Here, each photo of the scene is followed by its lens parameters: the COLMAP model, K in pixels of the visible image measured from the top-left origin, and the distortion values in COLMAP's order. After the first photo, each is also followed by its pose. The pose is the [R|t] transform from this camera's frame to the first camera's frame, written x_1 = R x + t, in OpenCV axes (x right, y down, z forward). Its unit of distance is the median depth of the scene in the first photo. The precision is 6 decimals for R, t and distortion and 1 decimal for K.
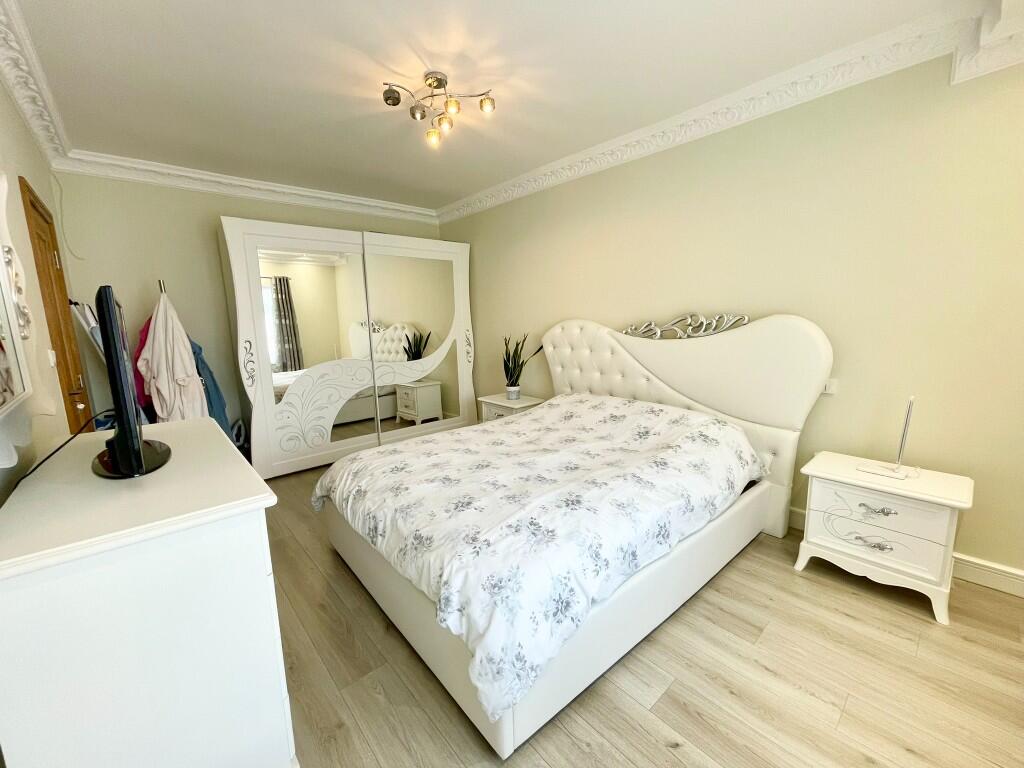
lens RADIAL K [[414.2, 0, 511.1], [0, 414.2, 385.6], [0, 0, 1]] dist [0.000814, 0.001480]
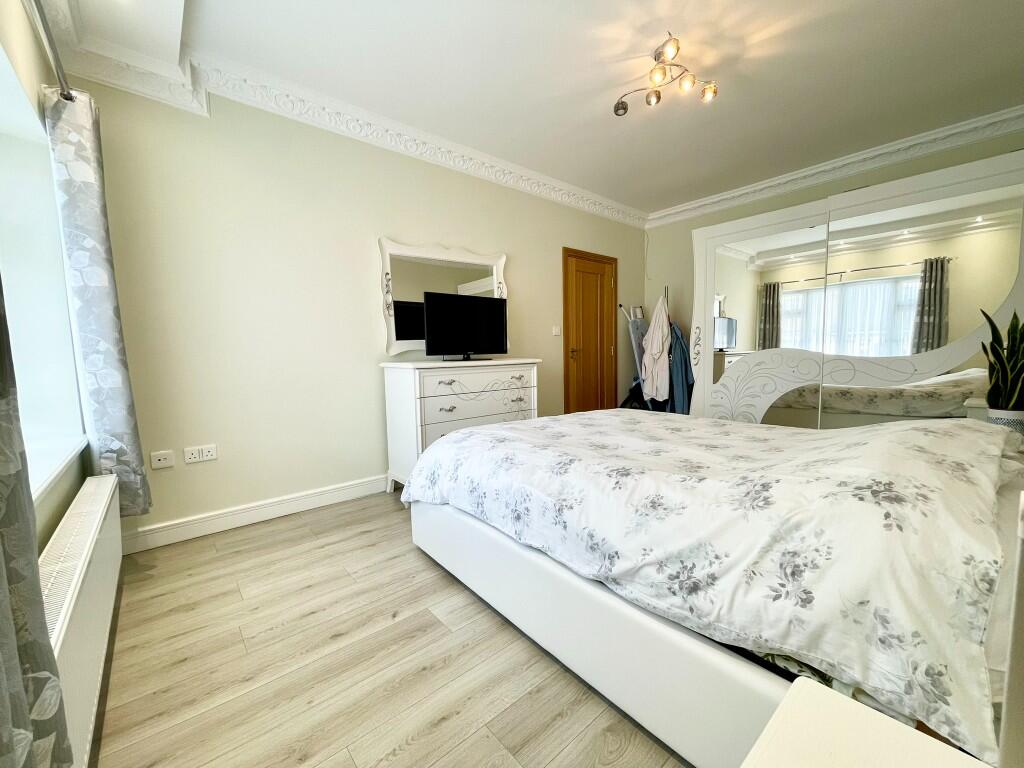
lens RADIAL K [[414.2, 0, 509.4], [0, 414.2, 383.9], [0, 0, 1]] dist [0.000814, 0.001480]
pose [[-0.021915, 0.104034, -0.994332, 0.979507], [-0.147036, 0.983421, 0.106133, 0.009138], [0.988888, 0.148529, -0.006255, 0.793214]]
